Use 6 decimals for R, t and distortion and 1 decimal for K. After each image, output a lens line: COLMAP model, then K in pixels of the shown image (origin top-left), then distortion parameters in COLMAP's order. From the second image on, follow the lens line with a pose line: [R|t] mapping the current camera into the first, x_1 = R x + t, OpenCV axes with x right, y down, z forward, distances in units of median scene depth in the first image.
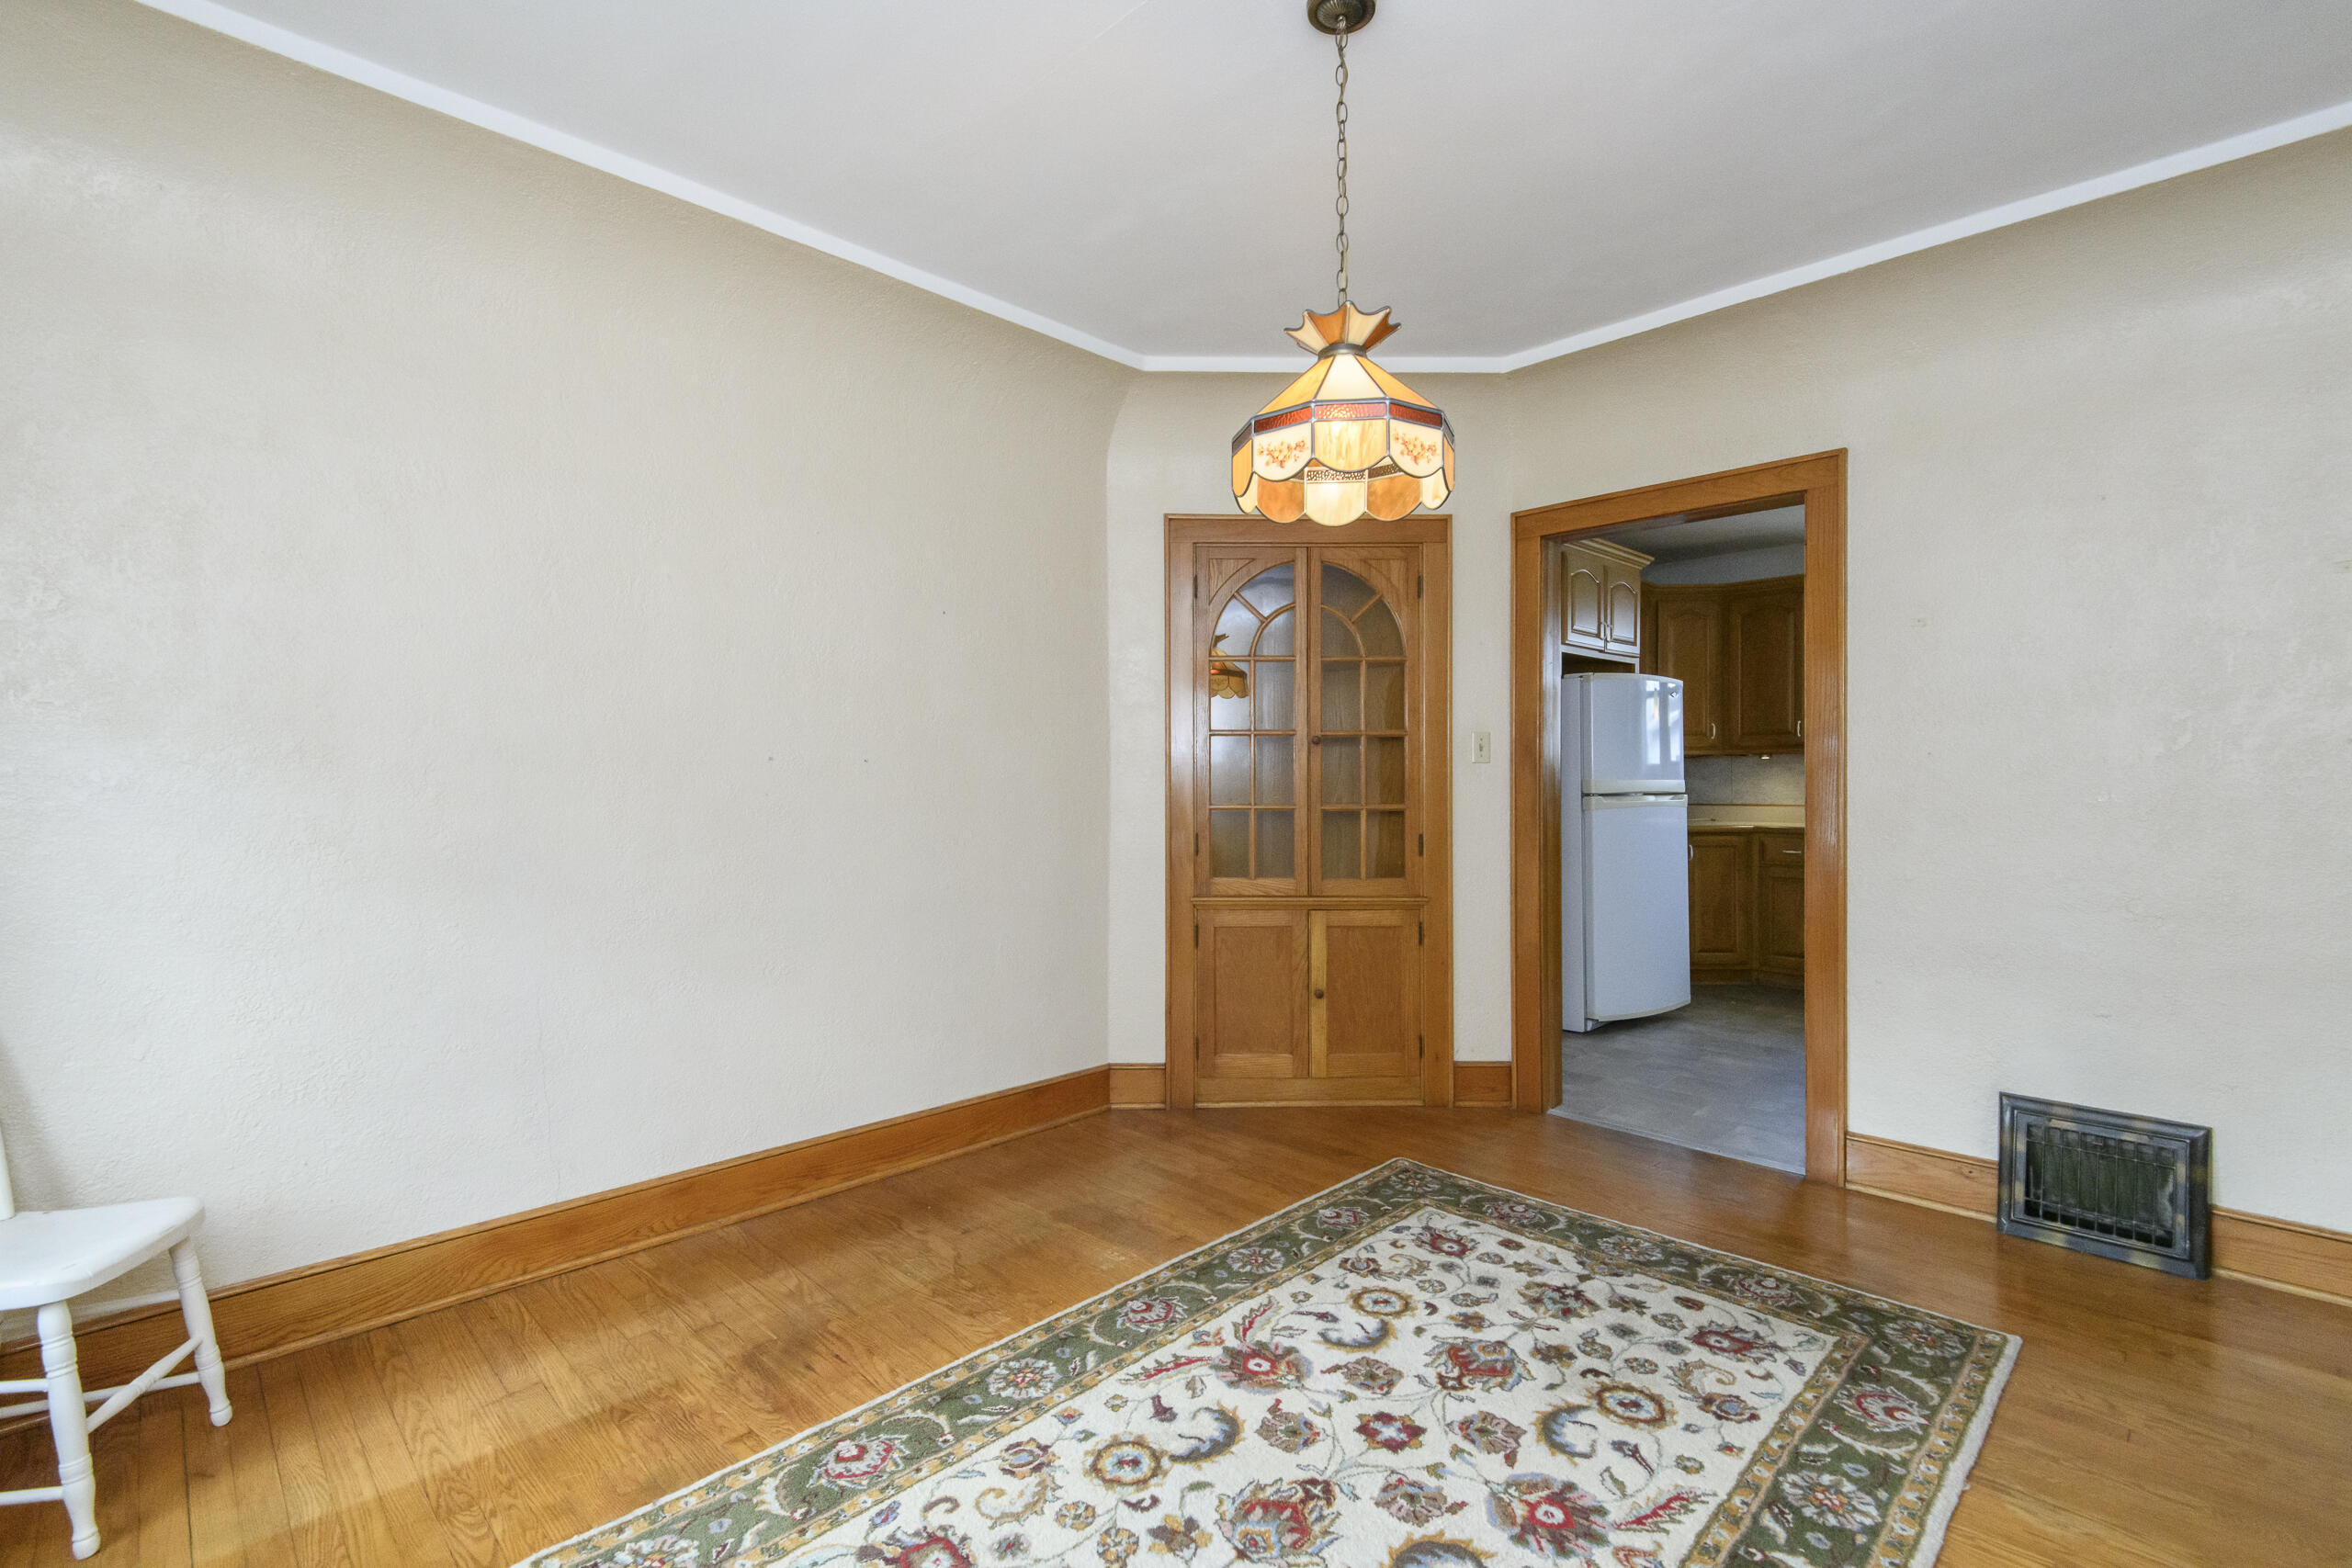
lens RADIAL K [[1075.9, 0, 1177.9], [0, 1075.9, 777.0], [0, 0, 1]] dist [0.021237, -0.009487]
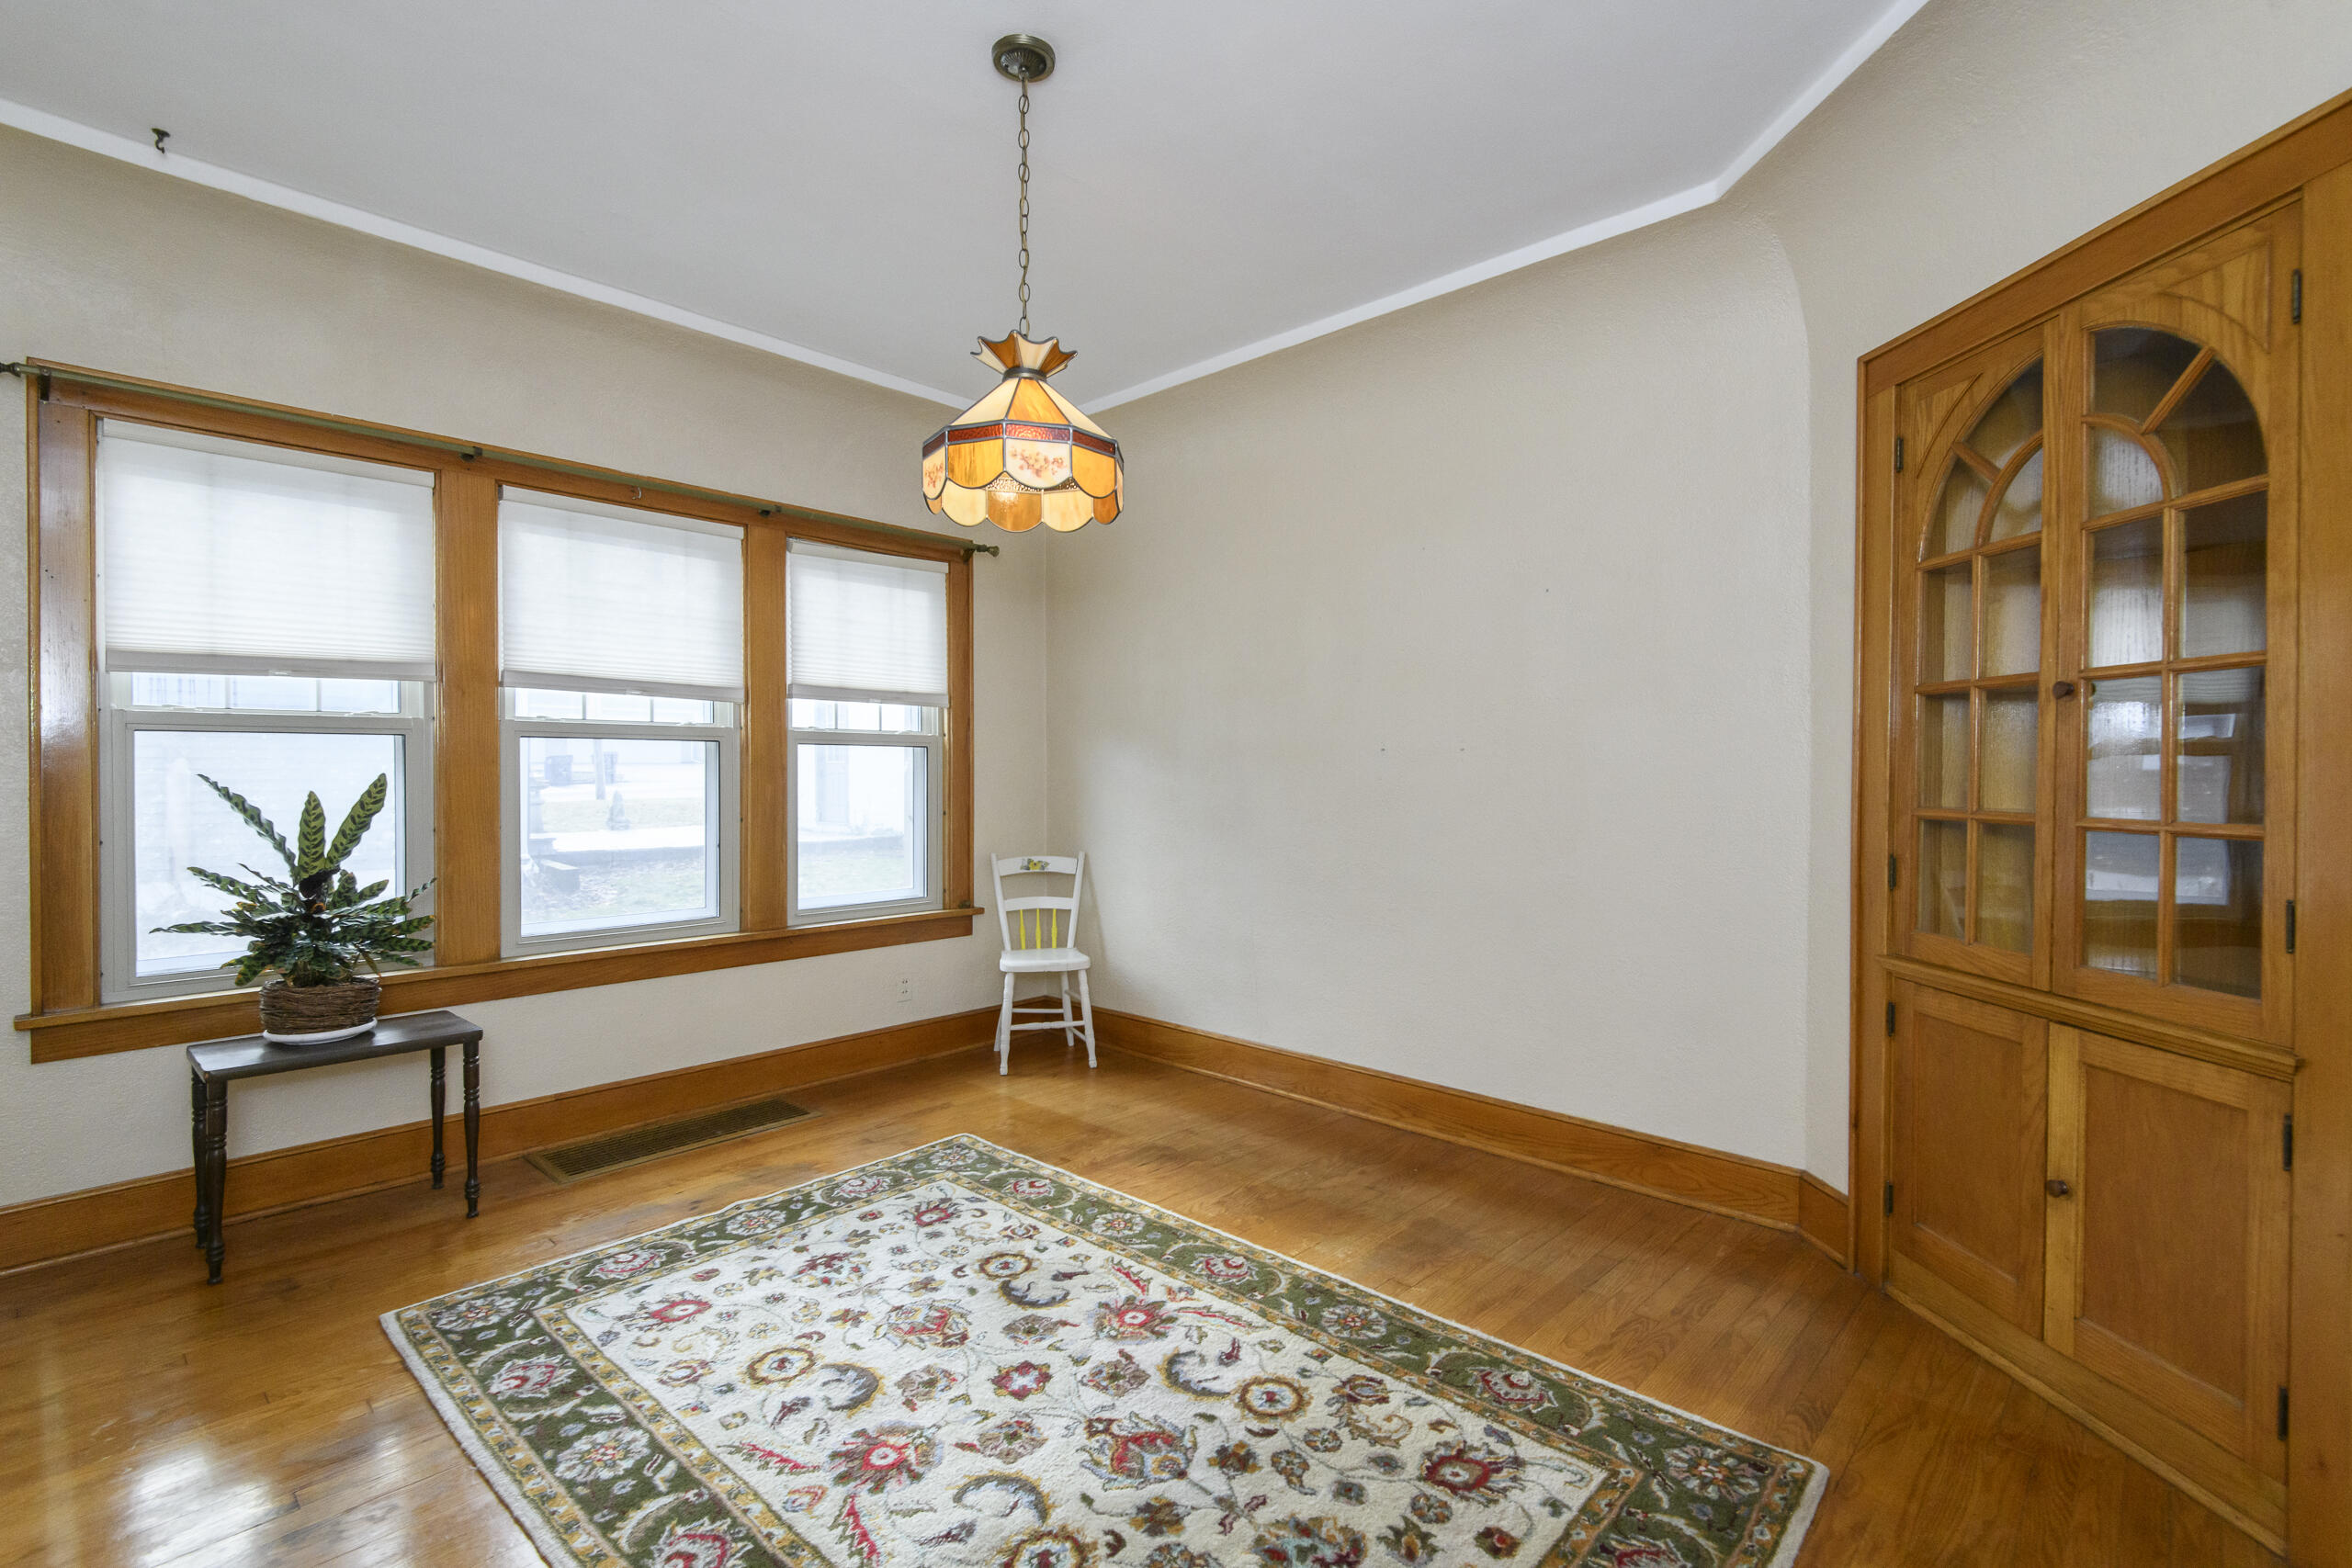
lens RADIAL K [[1075.9, 0, 1172.6], [0, 1075.9, 783.4], [0, 0, 1]] dist [0.021237, -0.009487]
pose [[0.026664, 0.014261, -0.999543, 1.061404], [-0.004406, 0.999890, 0.014148, 0.006992], [0.999635, 0.004027, 0.026724, 0.952460]]
